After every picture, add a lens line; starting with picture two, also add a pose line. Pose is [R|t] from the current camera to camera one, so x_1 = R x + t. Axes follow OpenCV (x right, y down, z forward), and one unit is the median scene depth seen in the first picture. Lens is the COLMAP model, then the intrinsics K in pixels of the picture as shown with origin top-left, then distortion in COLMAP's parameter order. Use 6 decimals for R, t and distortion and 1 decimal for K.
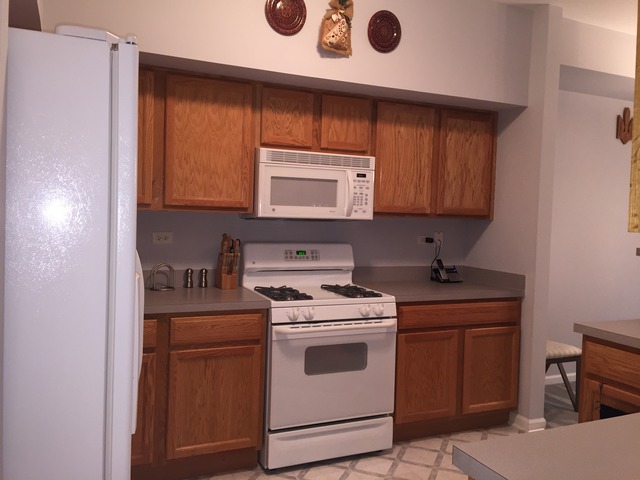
lens RADIAL K [[546.5, 0, 322.7], [0, 546.5, 236.0], [0, 0, 1]] dist [0.092975, -0.142636]
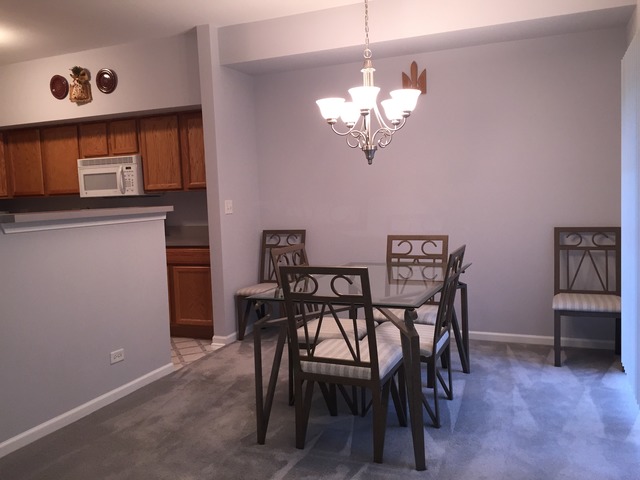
lens RADIAL K [[546.5, 0, 322.7], [0, 546.5, 236.0], [0, 0, 1]] dist [0.092975, -0.142636]
pose [[0.682111, 0.001275, -0.731247, 1.655156], [0.031592, 0.999013, 0.031211, 0.056794], [0.730566, -0.044390, 0.681398, 0.304747]]
